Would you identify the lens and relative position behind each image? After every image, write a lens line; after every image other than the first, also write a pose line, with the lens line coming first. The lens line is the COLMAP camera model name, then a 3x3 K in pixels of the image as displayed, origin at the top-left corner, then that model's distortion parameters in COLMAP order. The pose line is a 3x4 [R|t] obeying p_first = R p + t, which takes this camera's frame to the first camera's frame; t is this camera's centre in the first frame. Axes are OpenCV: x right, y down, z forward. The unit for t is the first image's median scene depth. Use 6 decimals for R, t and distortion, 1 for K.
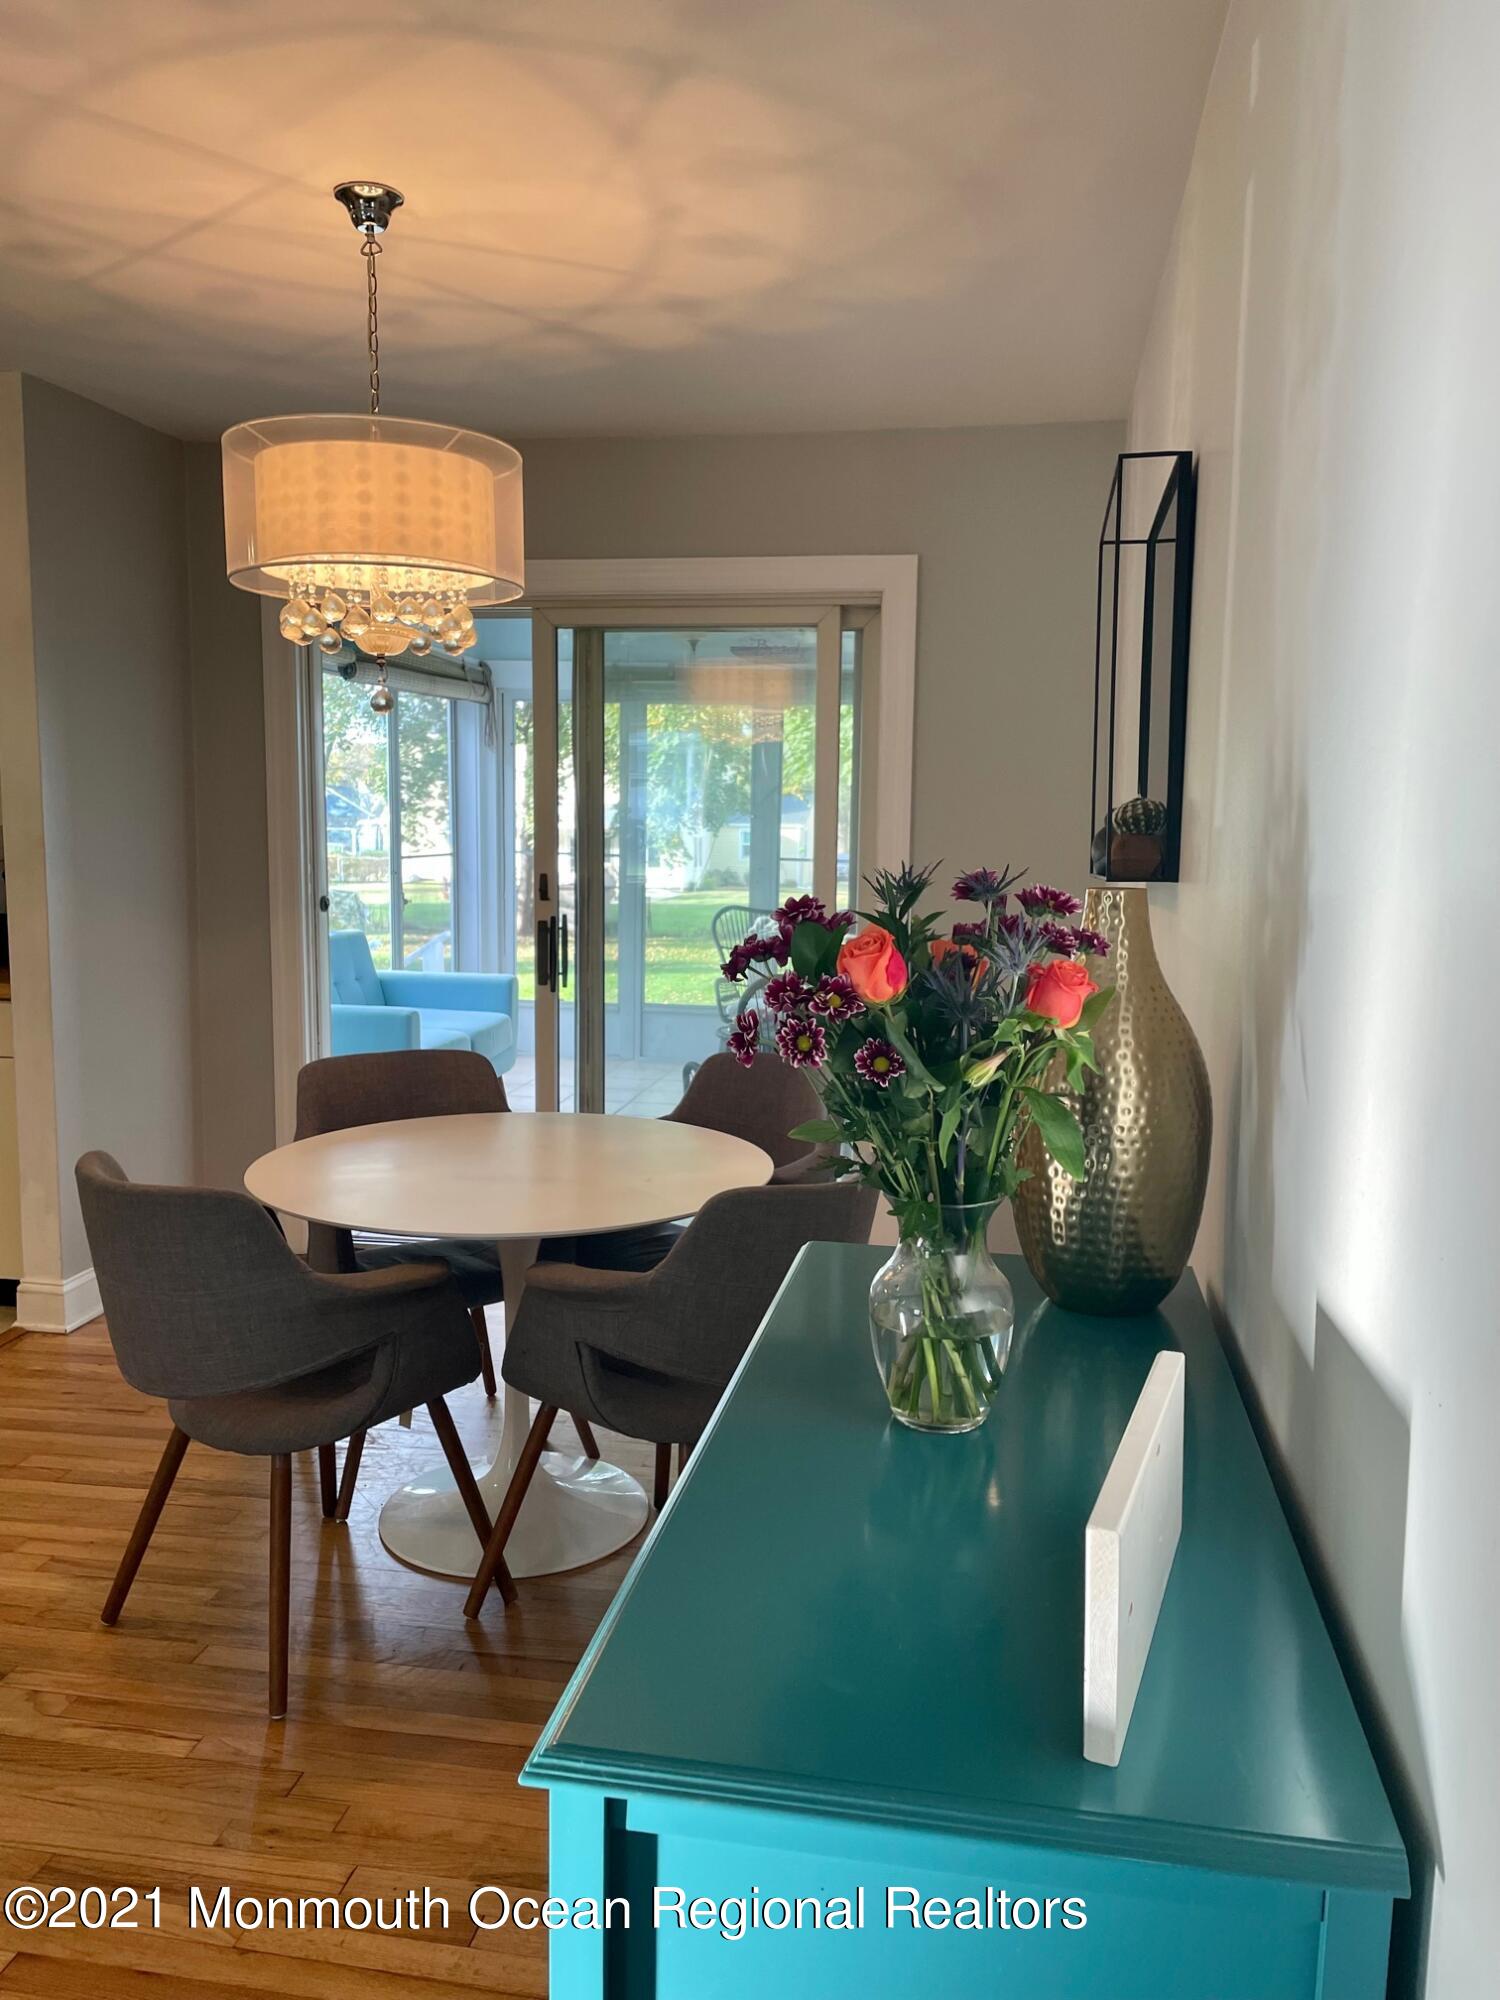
lens RADIAL K [[1525.6, 0, 751.4], [0, 1525.6, 1001.5], [0, 0, 1]] dist [0.044234, -0.046822]
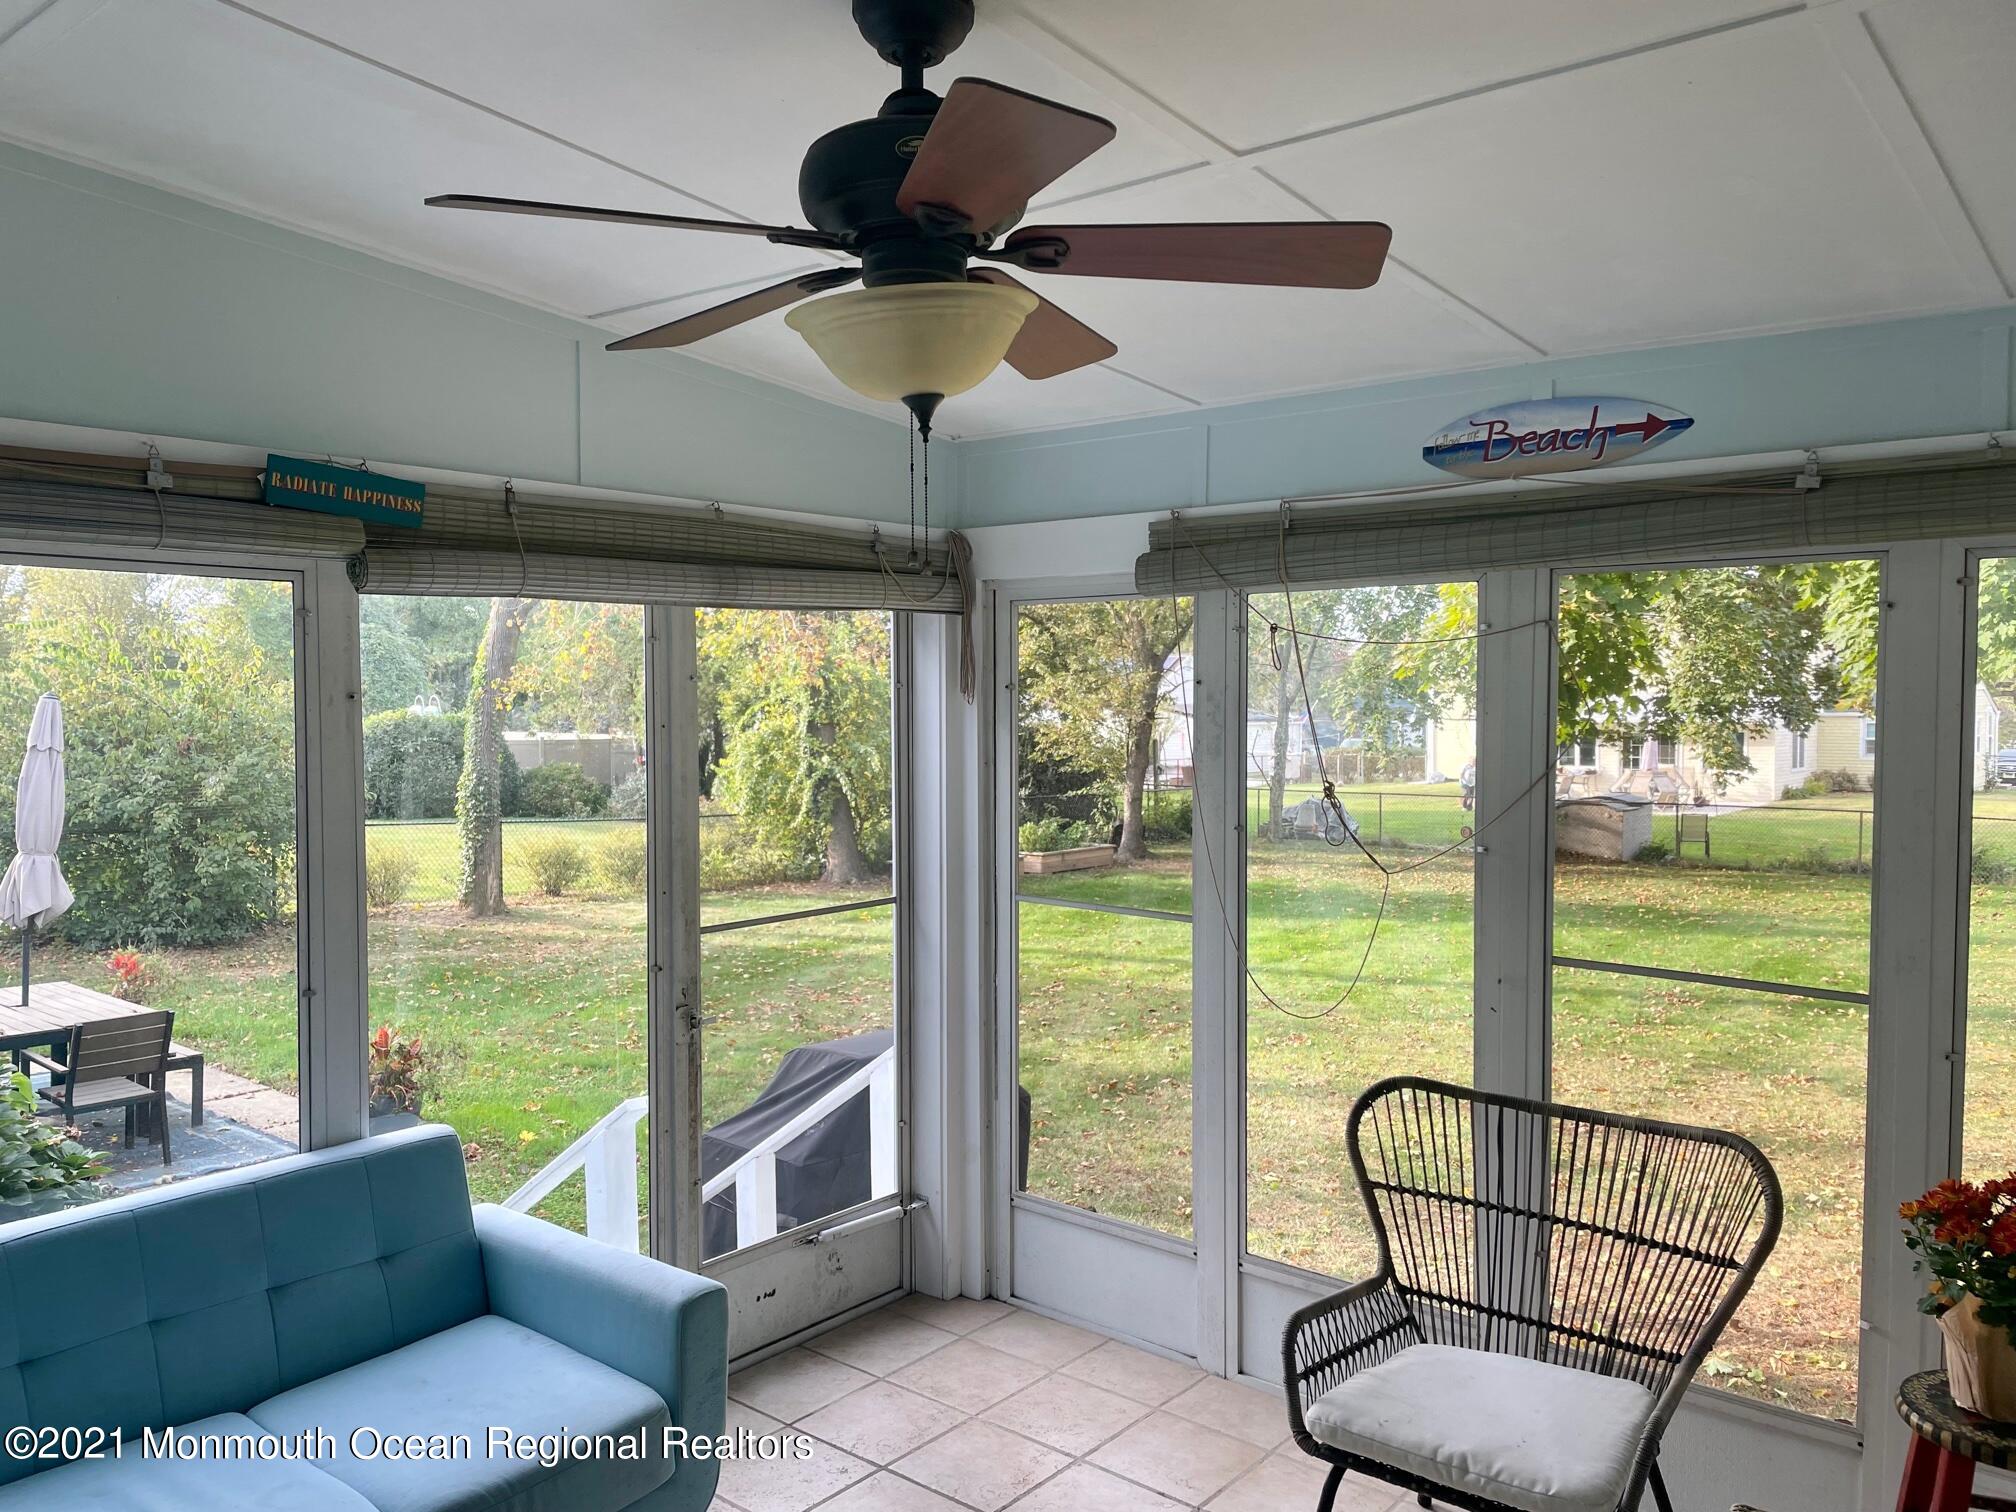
lens RADIAL K [[1537.8, 0, 1005.1], [0, 1537.8, 759.2], [0, 0, 1]] dist [0.044234, -0.046822]
pose [[0.862450, -0.003546, -0.506130, 0.112015], [-0.038284, 0.996654, -0.072220, -0.122199], [0.504692, 0.081663, 0.859428, 0.637138]]
